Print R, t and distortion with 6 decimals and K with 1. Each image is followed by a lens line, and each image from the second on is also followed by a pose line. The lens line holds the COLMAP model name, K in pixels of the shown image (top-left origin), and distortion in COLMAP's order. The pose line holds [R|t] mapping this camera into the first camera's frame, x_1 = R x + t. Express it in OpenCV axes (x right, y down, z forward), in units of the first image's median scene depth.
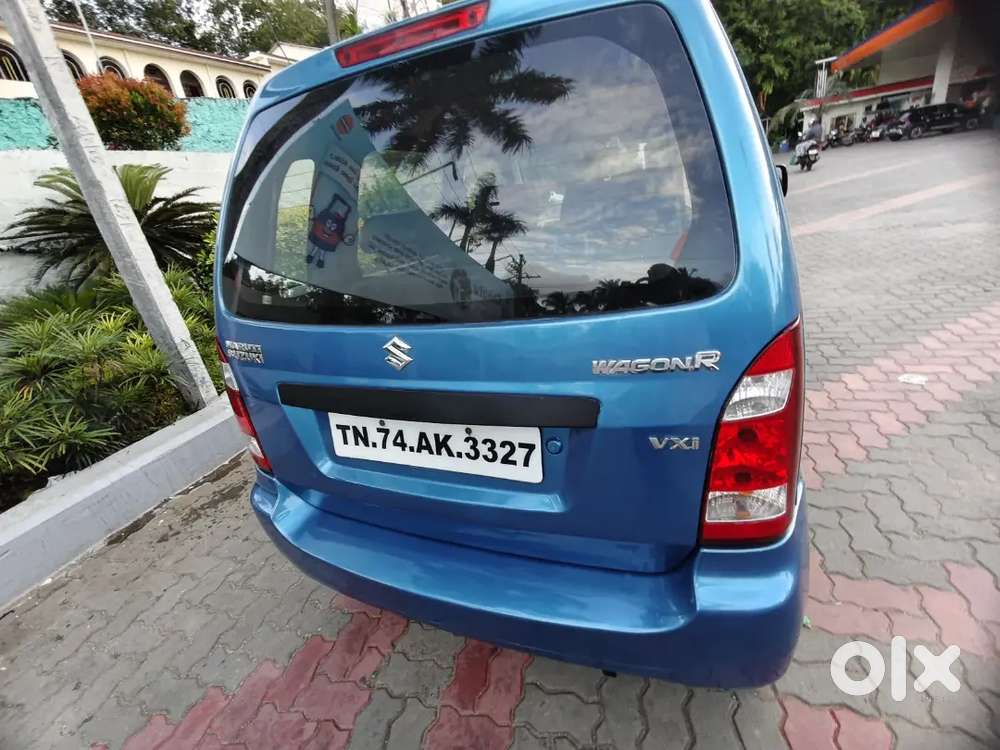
lens RADIAL K [[456.9, 0, 511.3], [0, 456.9, 376.9], [0, 0, 1]] dist [0.028911, -0.013177]
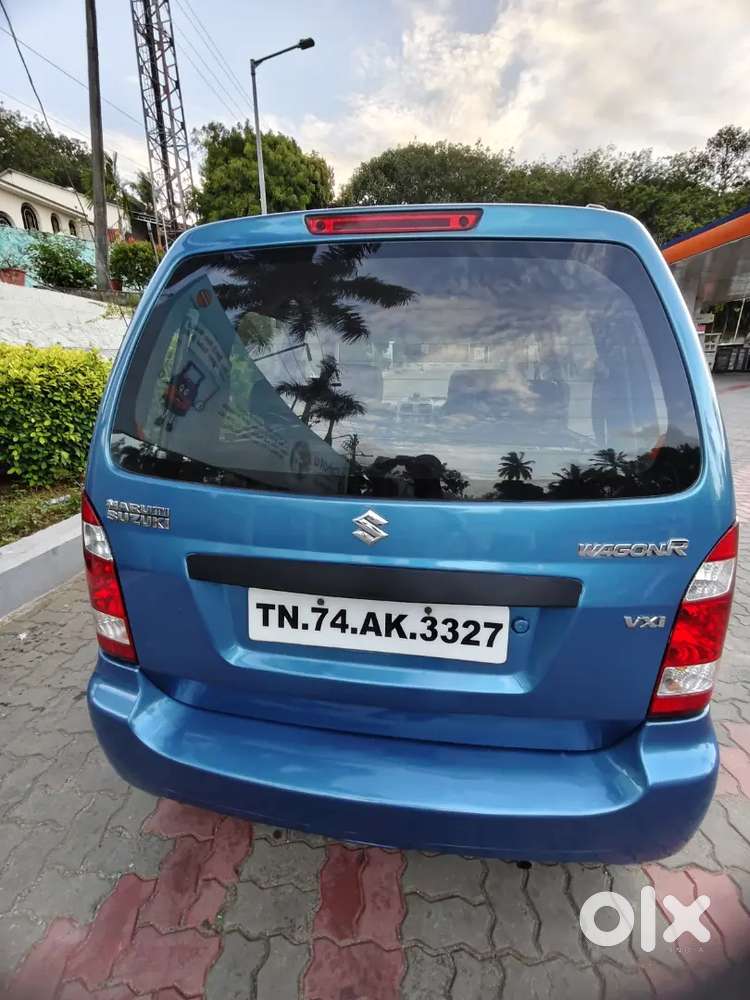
lens RADIAL K [[457.4, 0, 376.2], [0, 457.4, 496.2], [0, 0, 1]] dist [0.030517, -0.011893]
pose [[0.959264, 0.064274, 0.275104, -0.343766], [-0.030236, 0.991540, -0.126229, 0.002987], [-0.280890, 0.112769, 0.953092, 0.054920]]
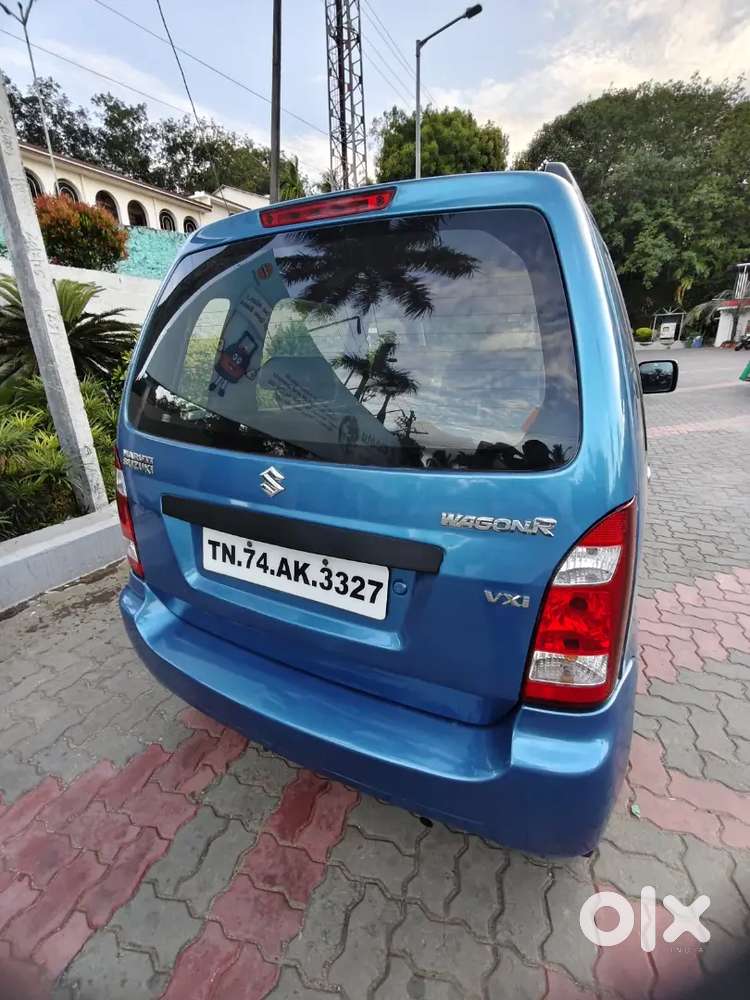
lens RADIAL K [[462.1, 0, 376.8], [0, 462.1, 497.7], [0, 0, 1]] dist [0.018001, -0.000770]
pose [[0.988110, 0.146042, -0.048065, 0.040354], [-0.148955, 0.986774, -0.063952, 0.013648], [0.038090, 0.070351, 0.996795, -0.068398]]
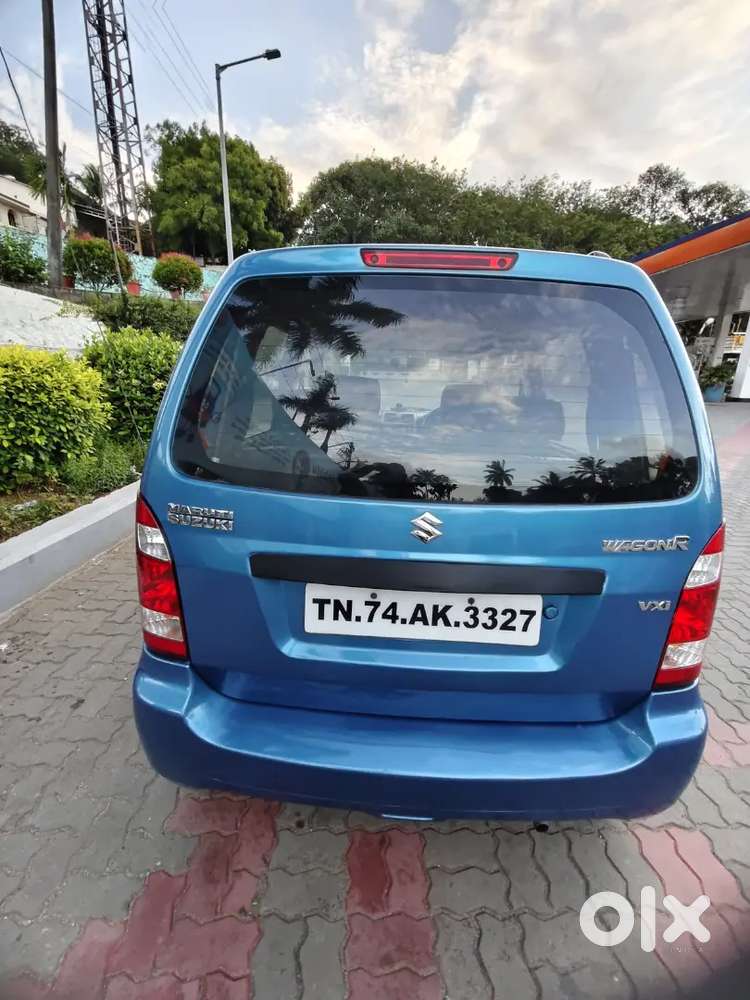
lens RADIAL K [[457.4, 0, 376.2], [0, 457.4, 496.2], [0, 0, 1]] dist [0.030517, -0.011893]
pose [[0.925683, 0.071695, 0.371443, -0.521125], [-0.018791, 0.989379, -0.144139, 0.022993], [-0.377832, 0.126447, 0.917199, 0.031631]]
